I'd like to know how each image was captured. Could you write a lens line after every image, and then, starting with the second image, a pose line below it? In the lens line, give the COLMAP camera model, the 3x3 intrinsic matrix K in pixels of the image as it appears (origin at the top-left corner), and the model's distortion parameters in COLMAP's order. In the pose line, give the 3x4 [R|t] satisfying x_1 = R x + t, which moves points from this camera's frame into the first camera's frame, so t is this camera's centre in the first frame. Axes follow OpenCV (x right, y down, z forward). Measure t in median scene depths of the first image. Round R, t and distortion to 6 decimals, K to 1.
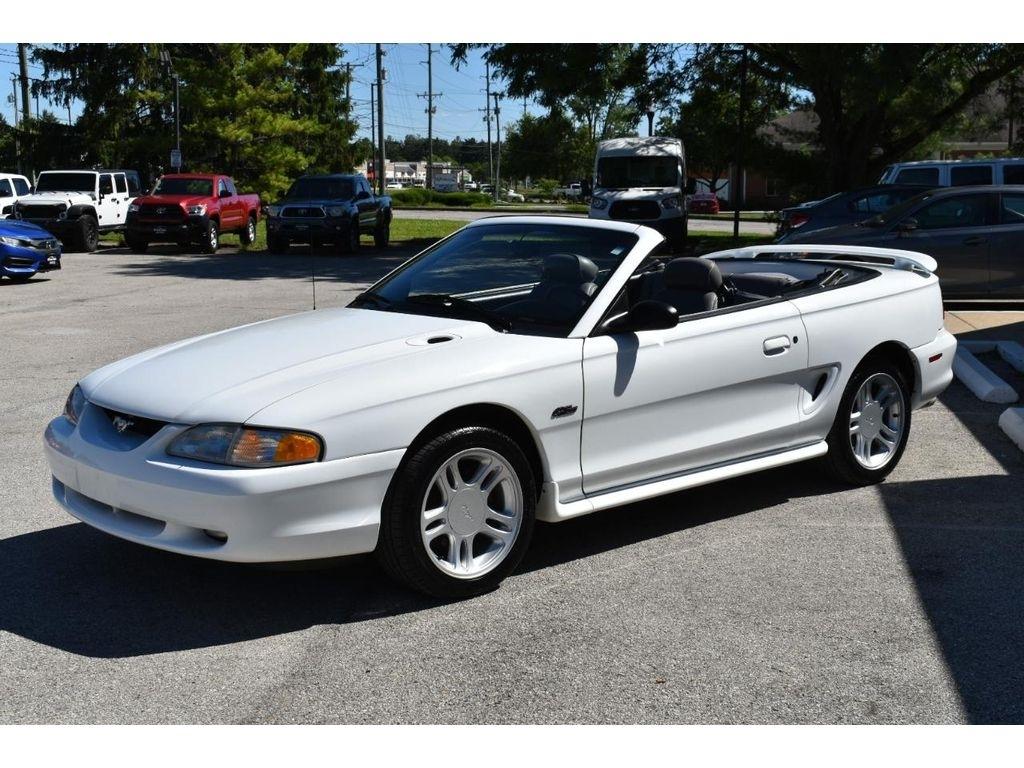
lens RADIAL K [[1405.3, 0, 509.1], [0, 1405.3, 413.1], [0, 0, 1]] dist [-0.019272, -0.004247]
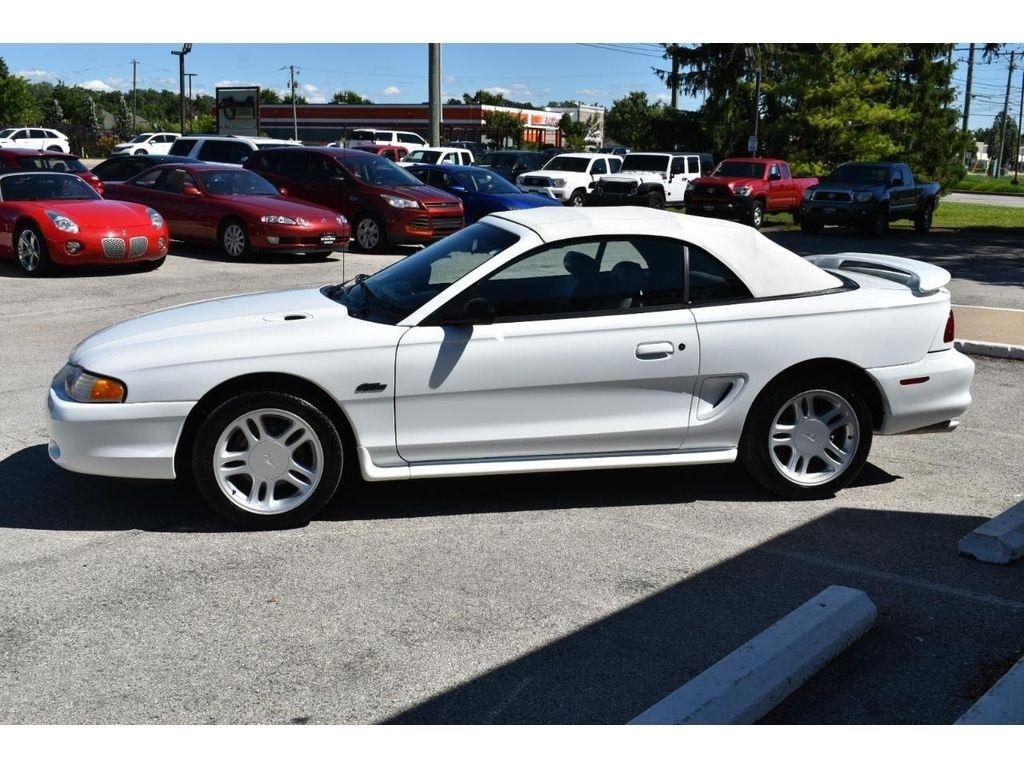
lens RADIAL K [[1261.9, 0, 505.8], [0, 1261.9, 402.7], [0, 0, 1]] dist [-0.015674, 0.020800]
pose [[0.863861, 0.115933, -0.490207, 0.557790], [-0.102701, 0.993250, 0.053918, -0.048653], [0.493149, 0.003767, 0.869936, 0.126446]]
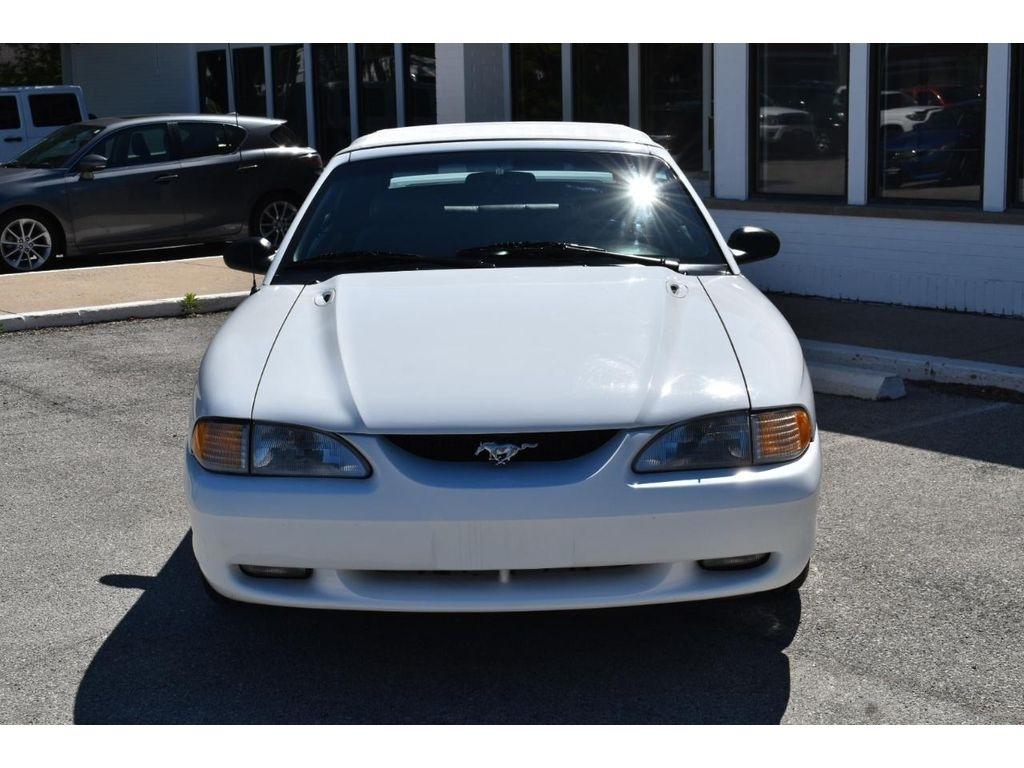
lens RADIAL K [[1647.2, 0, 512.0], [0, 1647.2, 384.0], [0, 0, 1]] dist [0.015248, -0.065916]
pose [[0.656955, -0.137461, 0.741292, -0.705947], [0.142201, 0.988183, 0.057221, -0.056741], [-0.740398, 0.067821, 0.668739, 0.378864]]
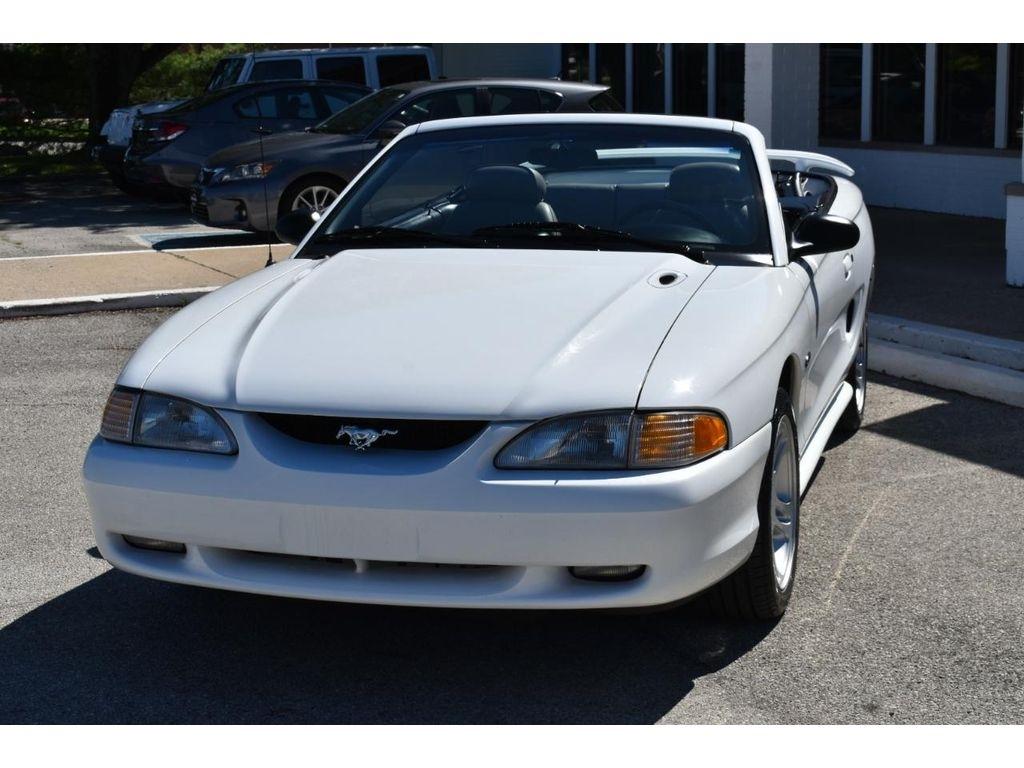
lens RADIAL K [[1866.1, 0, 554.9], [0, 1866.1, 385.7], [0, 0, 1]] dist [-0.006774, 0.208257]
pose [[0.828436, -0.096323, 0.551739, -0.557656], [0.097566, 0.994858, 0.027187, -0.024855], [-0.551520, 0.031308, 0.833574, 0.185665]]
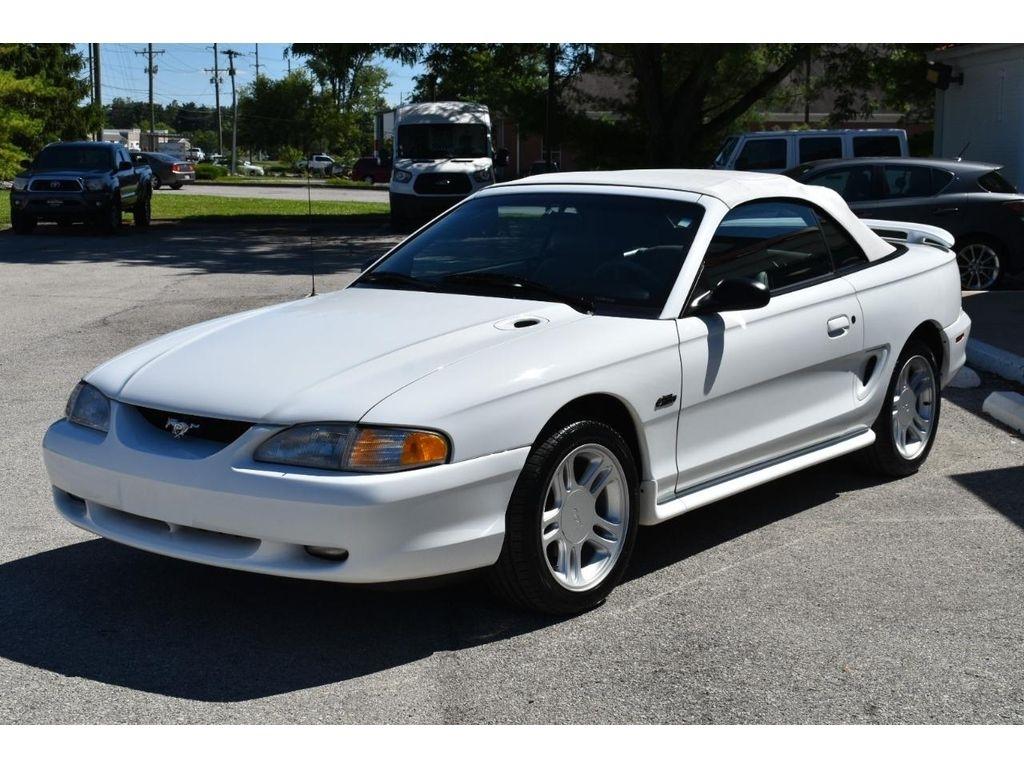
lens RADIAL K [[1579.8, 0, 512.0], [0, 1579.8, 384.0], [0, 0, 1]] dist [-0.009596, 0.003853]
pose [[0.983638, -0.019436, 0.179103, -0.203918], [0.022758, 0.999605, -0.016513, 0.001915], [-0.178711, 0.020319, 0.983692, 0.023802]]
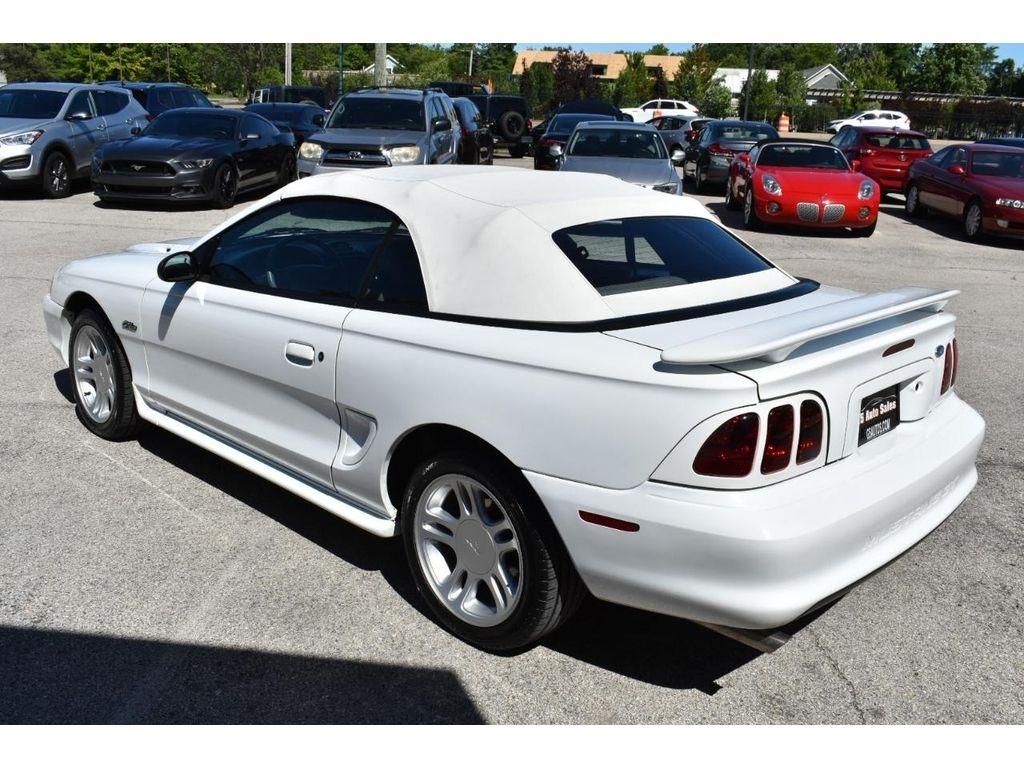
lens RADIAL K [[953.3, 0, 512.0], [0, 953.3, 384.0], [0, 0, 1]] dist [-0.010073, 0.005086]
pose [[0.067070, 0.284046, -0.956462, 0.708471], [-0.208842, 0.941383, 0.264923, -0.196548], [0.975647, 0.181981, 0.122459, 1.048581]]
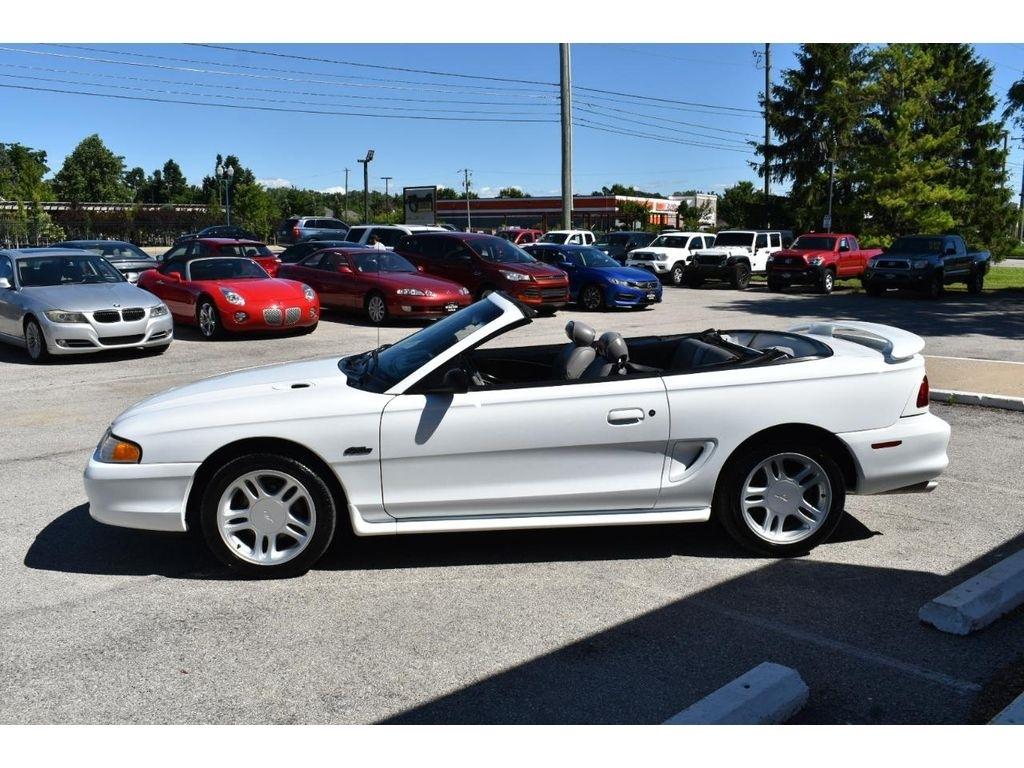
lens RADIAL K [[1002.3, 0, 512.0], [0, 1002.3, 384.0], [0, 0, 1]] dist [-0.000412, -0.024409]
pose [[0.791106, 0.090744, -0.604911, 0.595262], [-0.099010, 0.994890, 0.019759, -0.080233], [0.603613, 0.044261, 0.796048, 0.309586]]
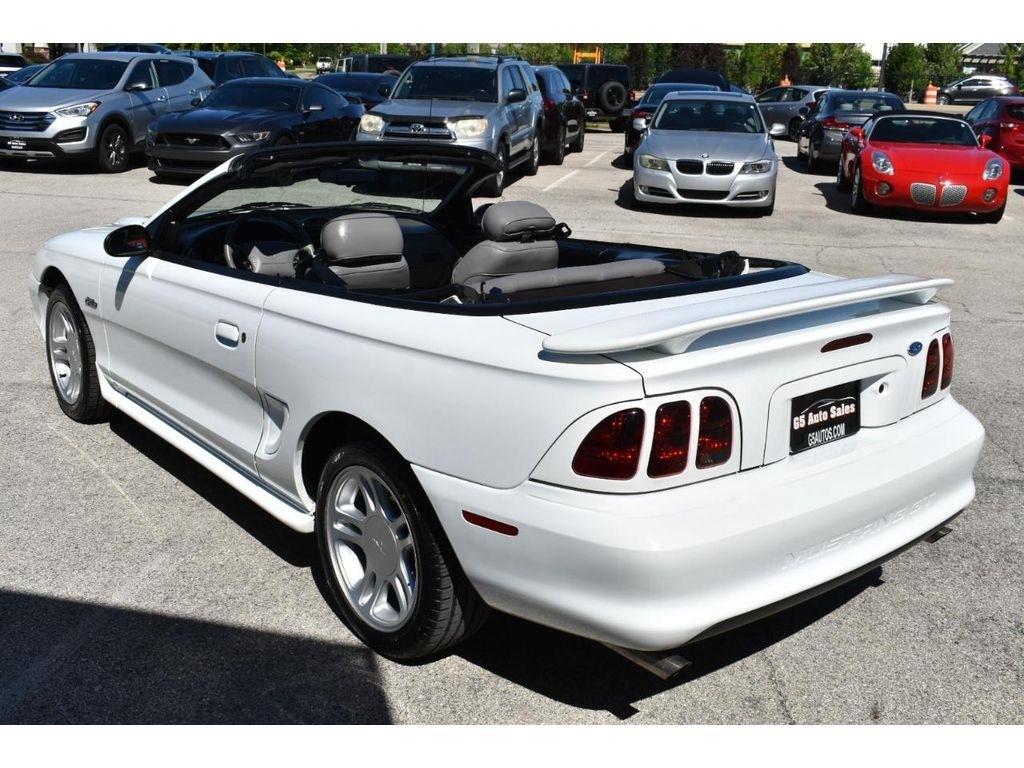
lens RADIAL K [[1049.8, 0, 510.9], [0, 1049.8, 366.1], [0, 0, 1]] dist [0.000735, -0.026034]
pose [[-0.046784, 0.270503, -0.961582, 0.714509], [-0.205338, 0.939473, 0.274274, -0.213092], [0.977572, 0.210281, 0.011592, 1.137458]]
